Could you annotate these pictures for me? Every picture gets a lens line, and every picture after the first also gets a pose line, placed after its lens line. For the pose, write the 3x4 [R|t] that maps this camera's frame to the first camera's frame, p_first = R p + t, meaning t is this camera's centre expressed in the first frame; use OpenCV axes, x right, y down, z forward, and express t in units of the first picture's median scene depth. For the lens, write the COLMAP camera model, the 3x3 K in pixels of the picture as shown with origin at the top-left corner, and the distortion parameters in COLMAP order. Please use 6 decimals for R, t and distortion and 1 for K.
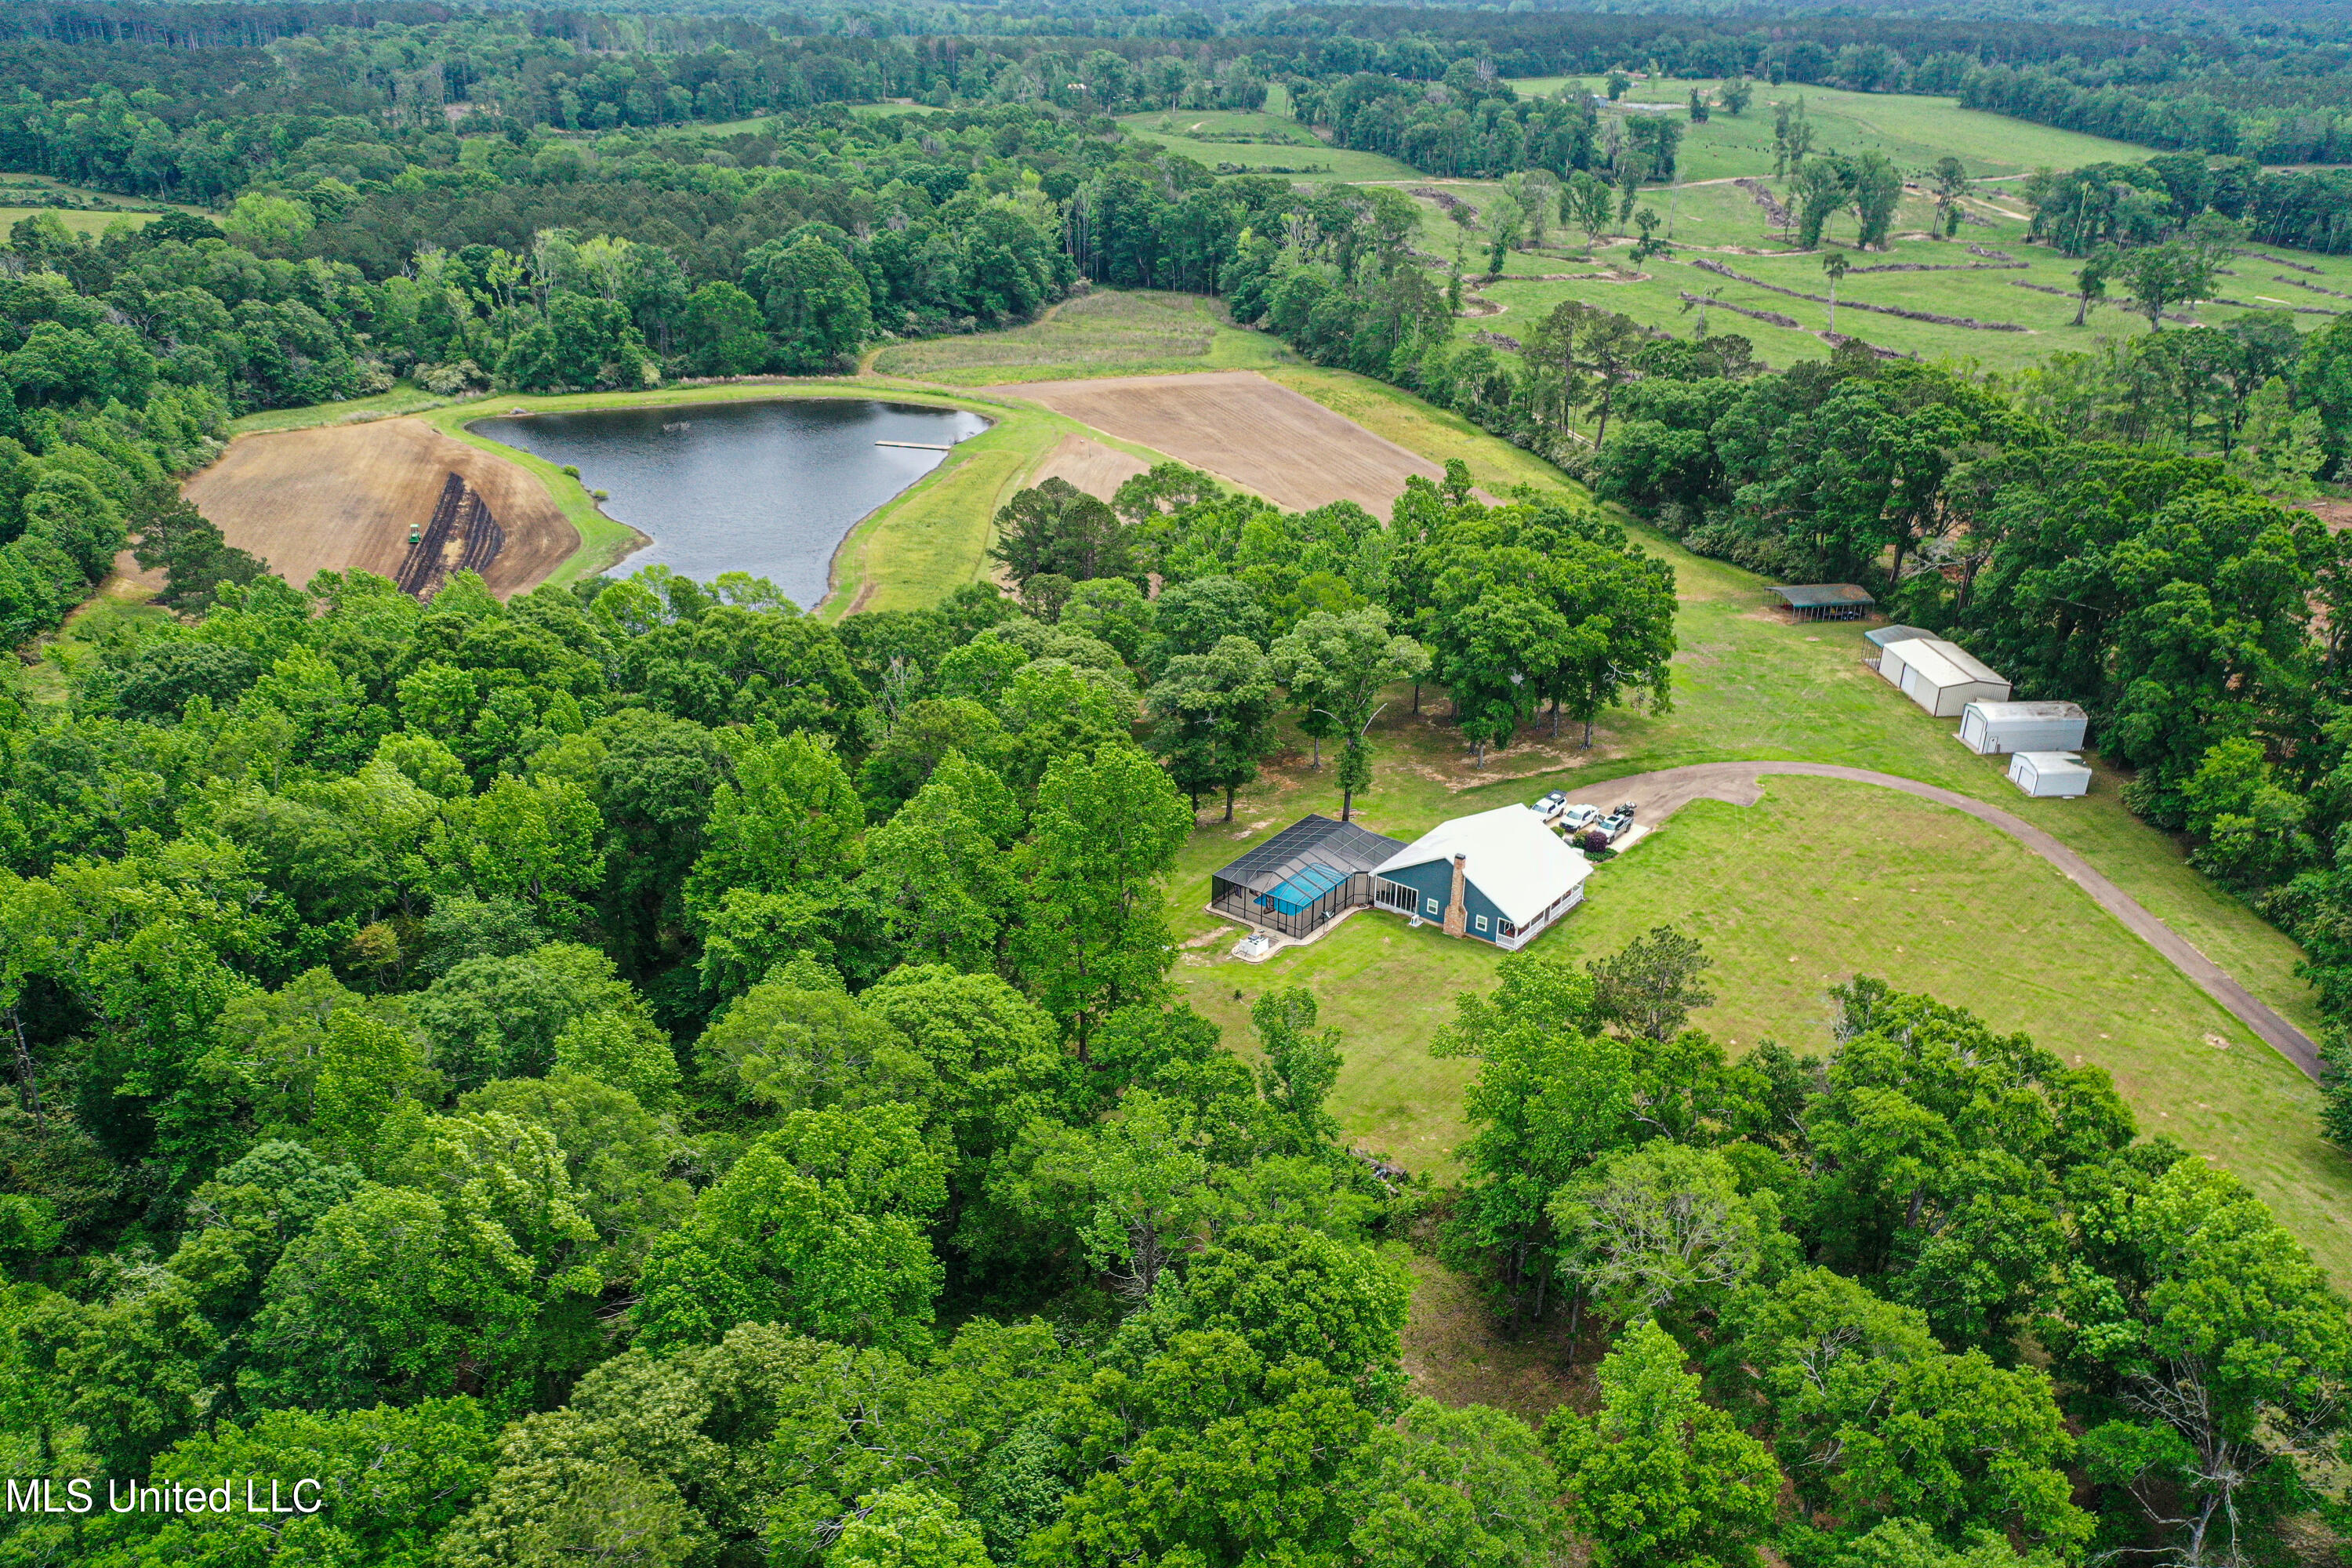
lens RADIAL K [[1826.6, 0, 1175.2], [0, 1826.6, 750.8], [0, 0, 1]] dist [0.019170, -0.005979]
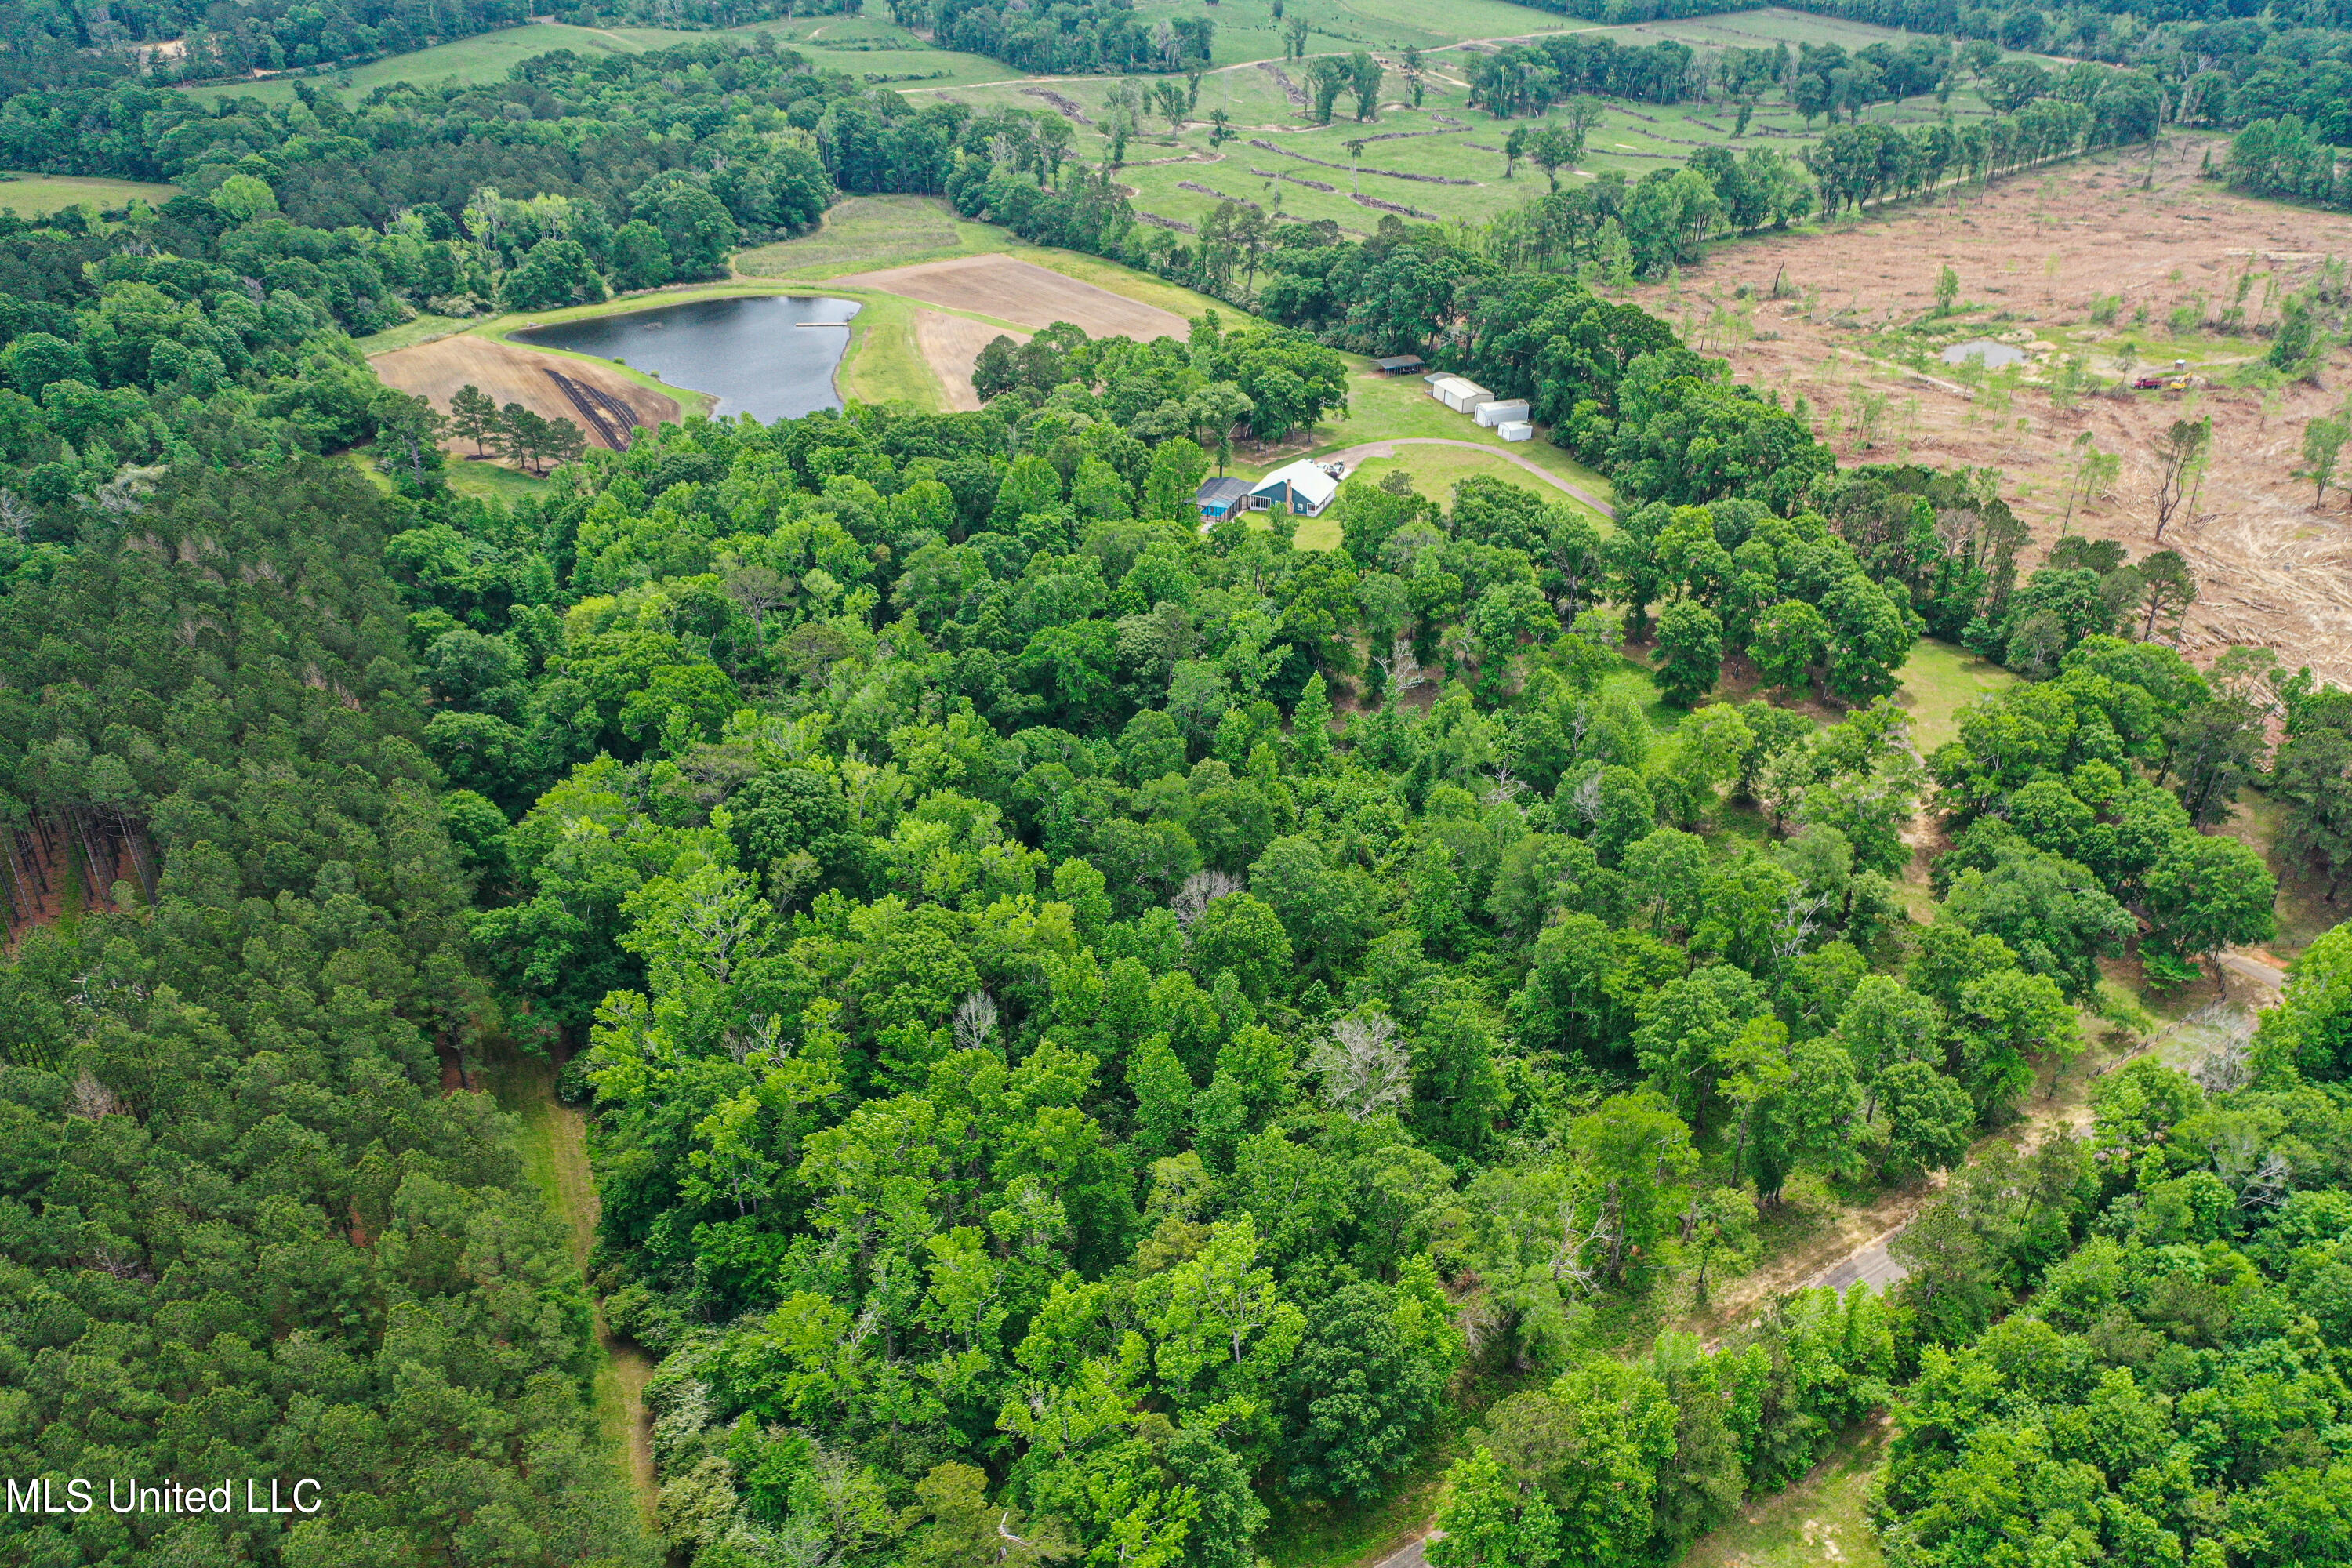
lens RADIAL K [[1826.6, 0, 1175.2], [0, 1826.6, 750.8], [0, 0, 1]] dist [0.019170, -0.005979]
pose [[0.960721, -0.143902, 0.237294, -0.254850], [0.122998, 0.987280, 0.100742, 0.063342], [-0.248772, -0.067598, 0.966200, -0.542469]]
